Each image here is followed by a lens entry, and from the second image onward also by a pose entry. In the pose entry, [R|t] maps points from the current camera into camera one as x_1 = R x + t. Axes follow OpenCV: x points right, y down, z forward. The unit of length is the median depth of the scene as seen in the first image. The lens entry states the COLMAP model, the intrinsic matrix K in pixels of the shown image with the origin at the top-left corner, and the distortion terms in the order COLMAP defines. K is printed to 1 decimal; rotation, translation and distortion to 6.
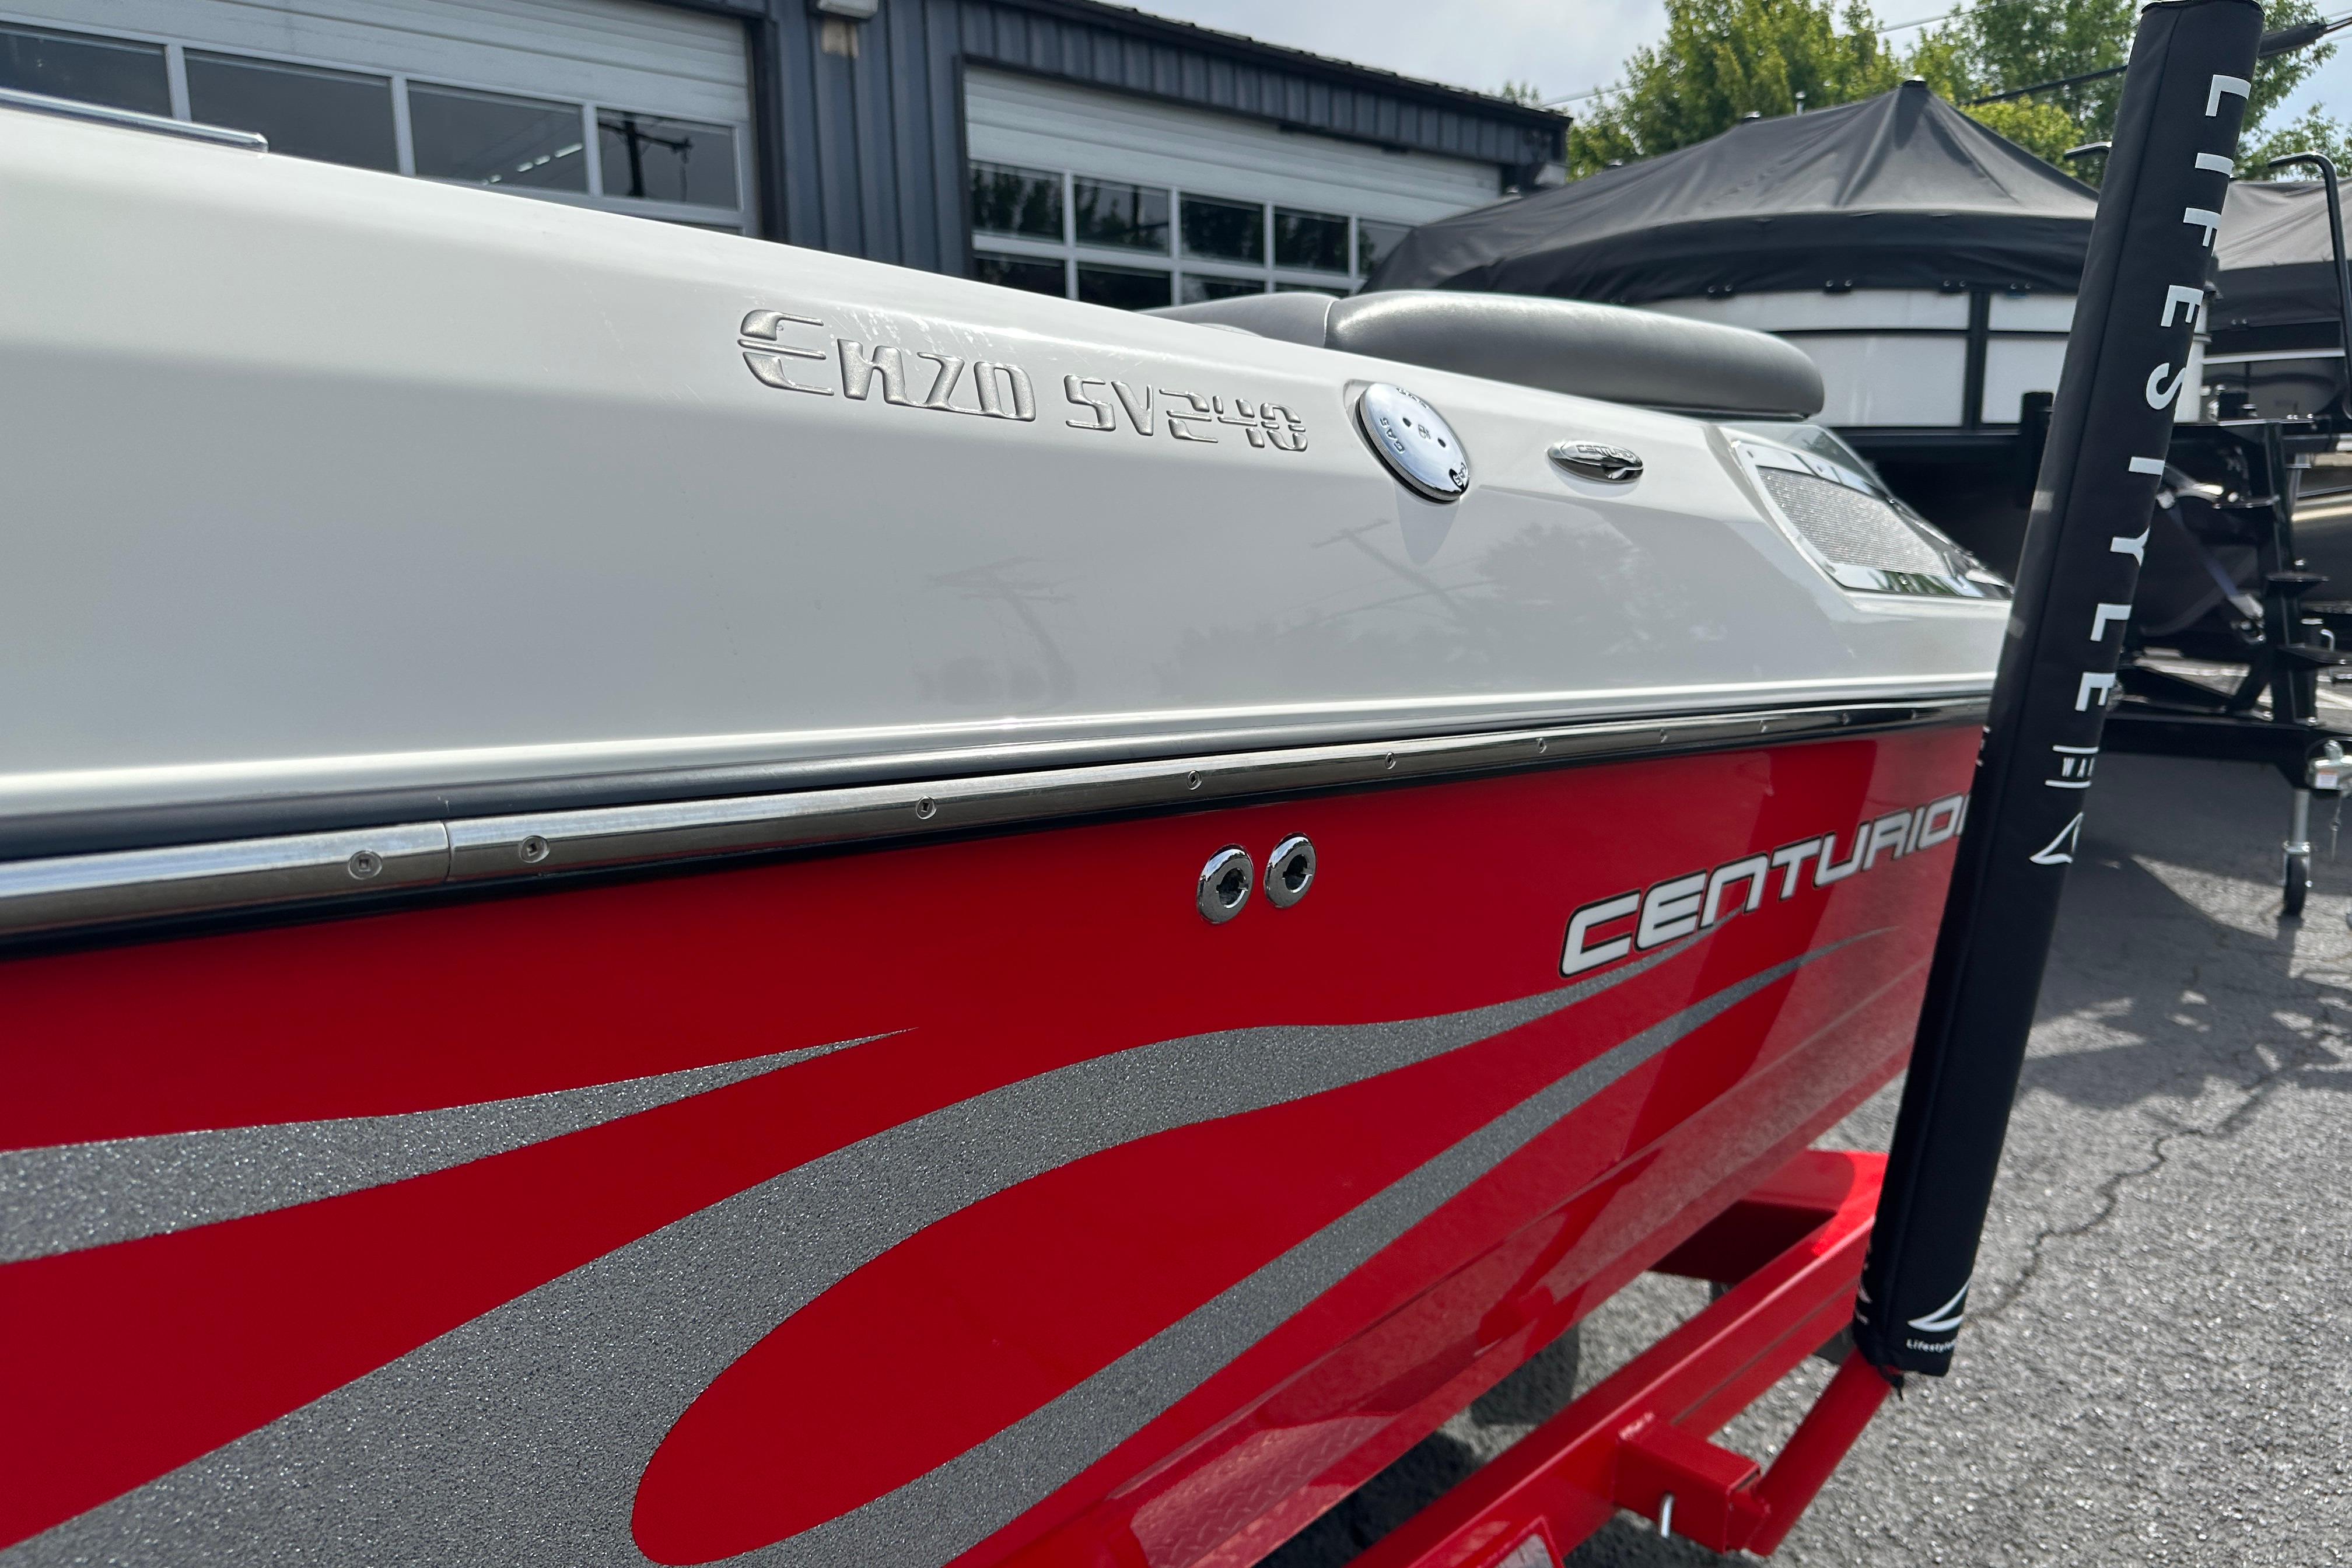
lens RADIAL K [[1659.7, 0, 1180.5], [0, 1659.7, 765.9], [0, 0, 1]] dist [-0.003357, -0.007630]
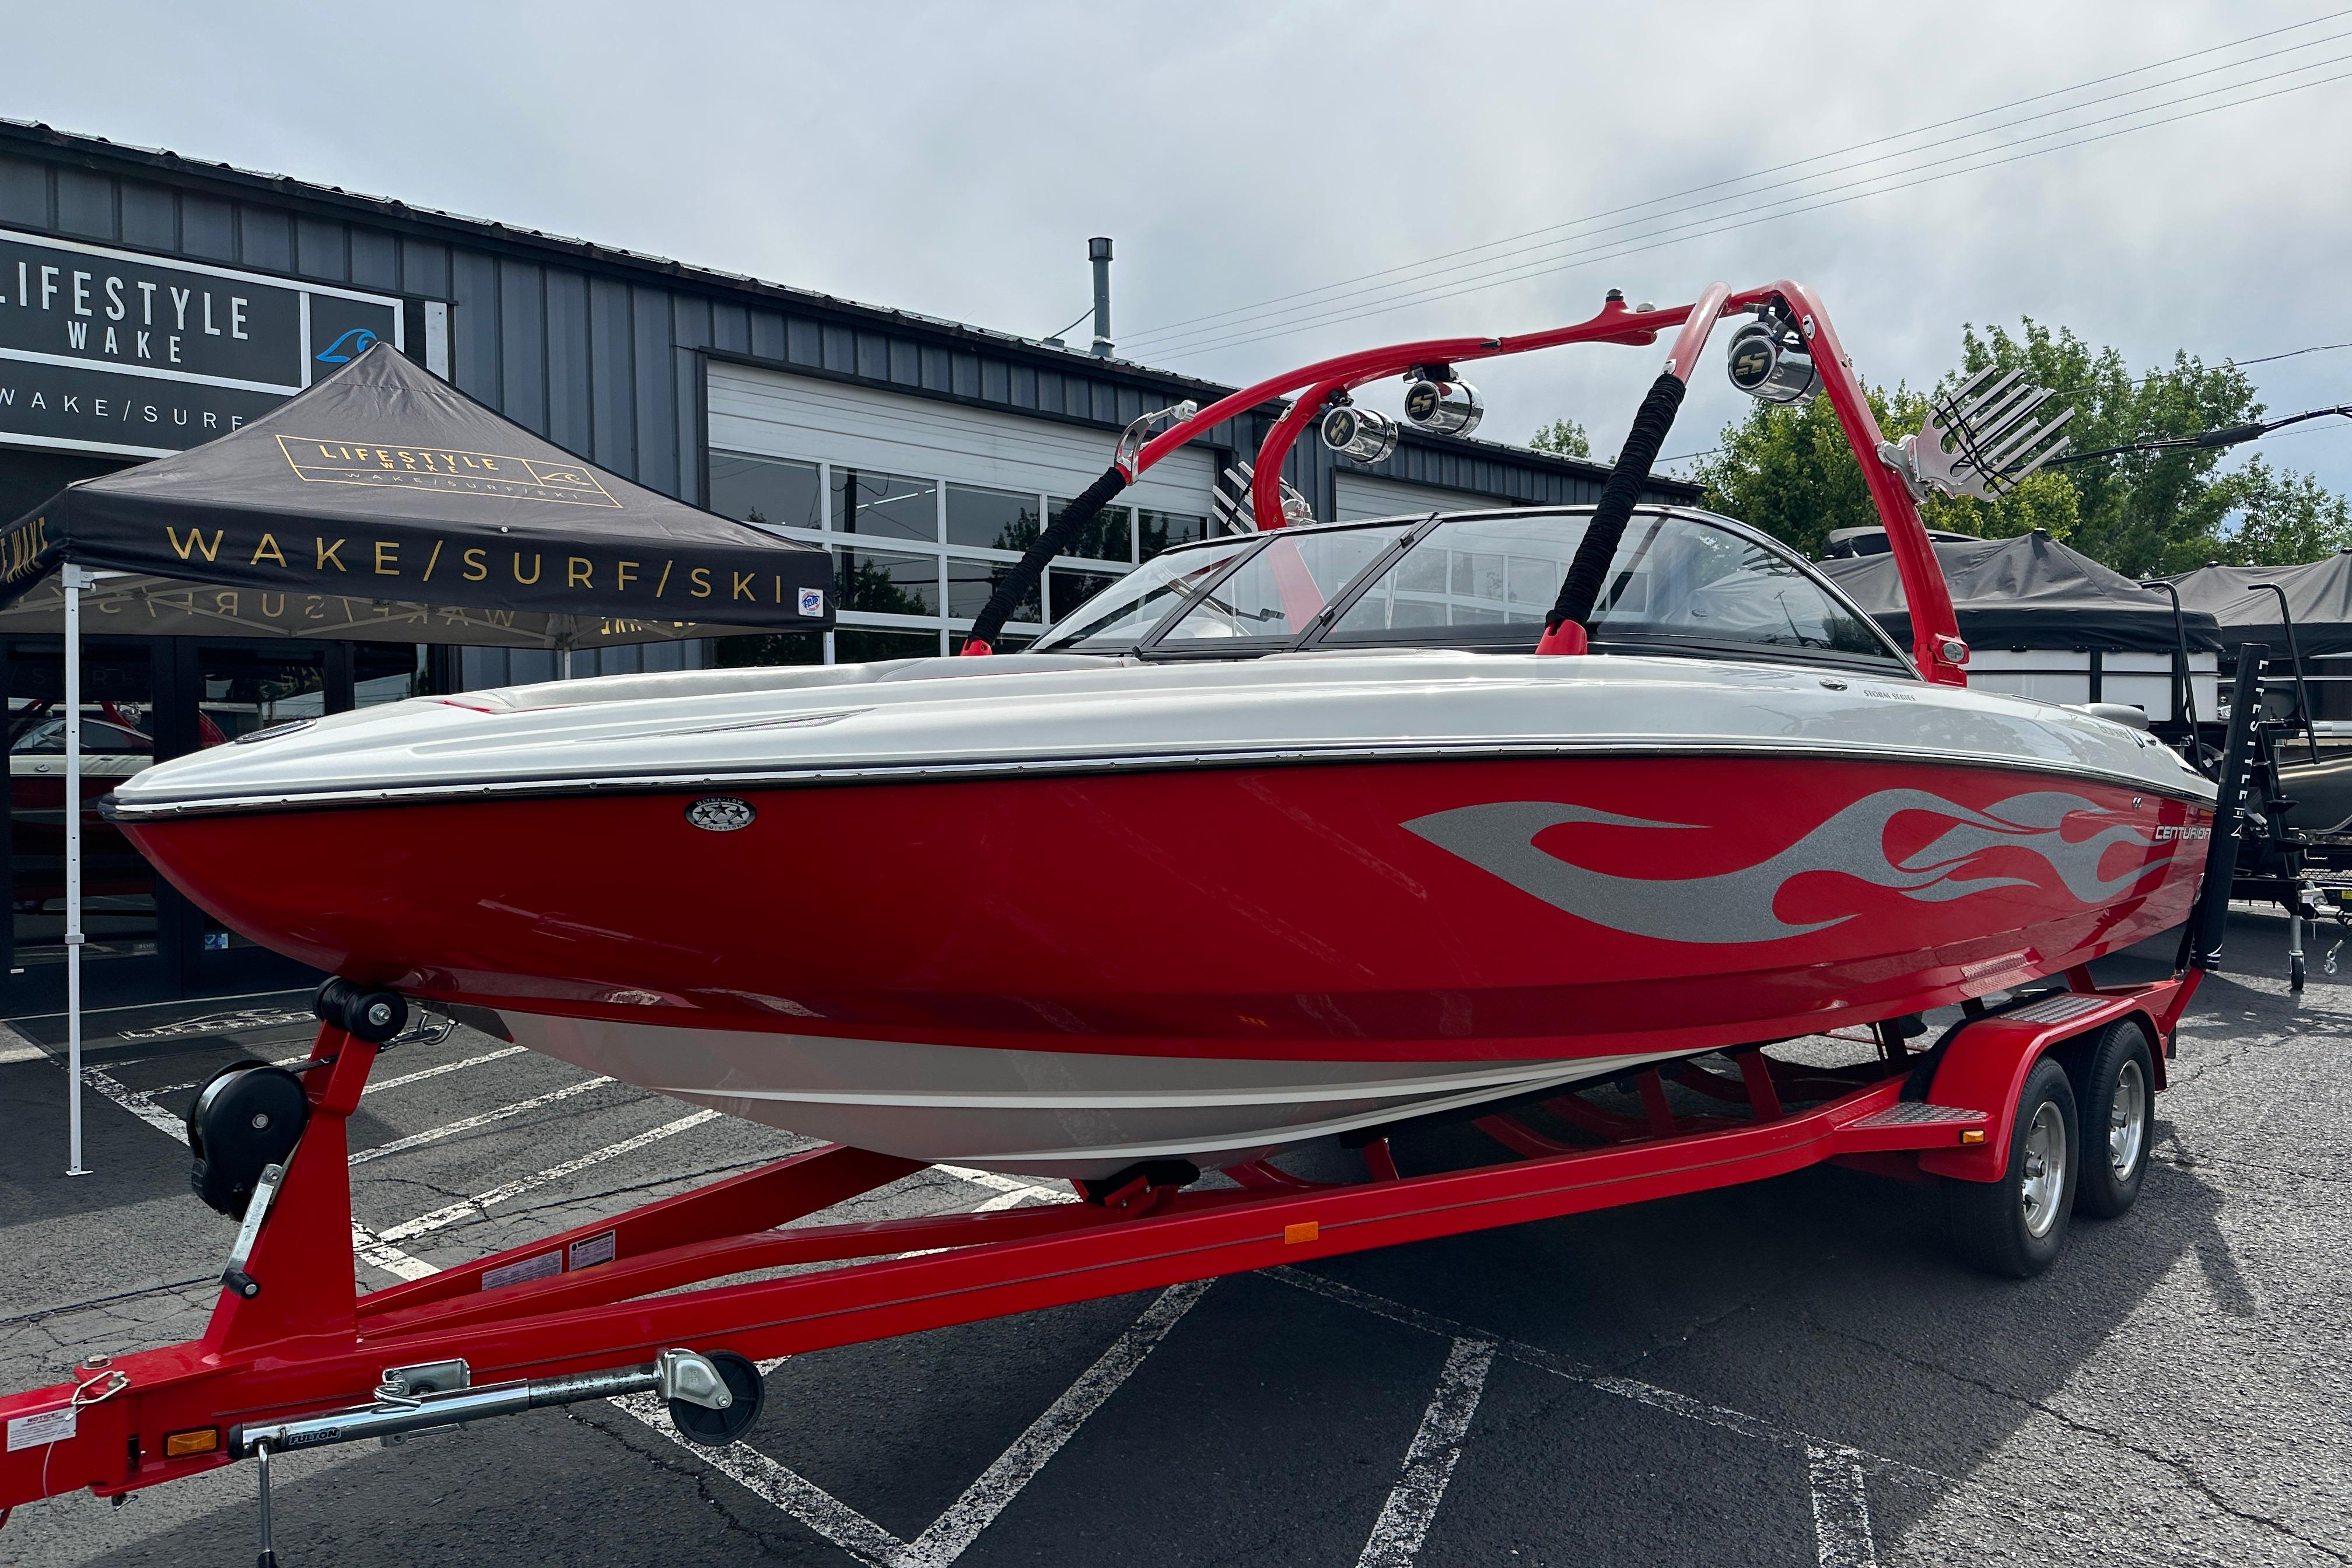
lens RADIAL K [[1659.7, 0, 1173.2], [0, 1659.7, 782.1], [0, 0, 1]] dist [-0.003357, -0.007630]
pose [[0.999954, 0.009012, 0.003307, -0.537304], [-0.008400, 0.988194, -0.152976, 0.144432], [-0.004646, 0.152941, 0.988224, -0.776237]]
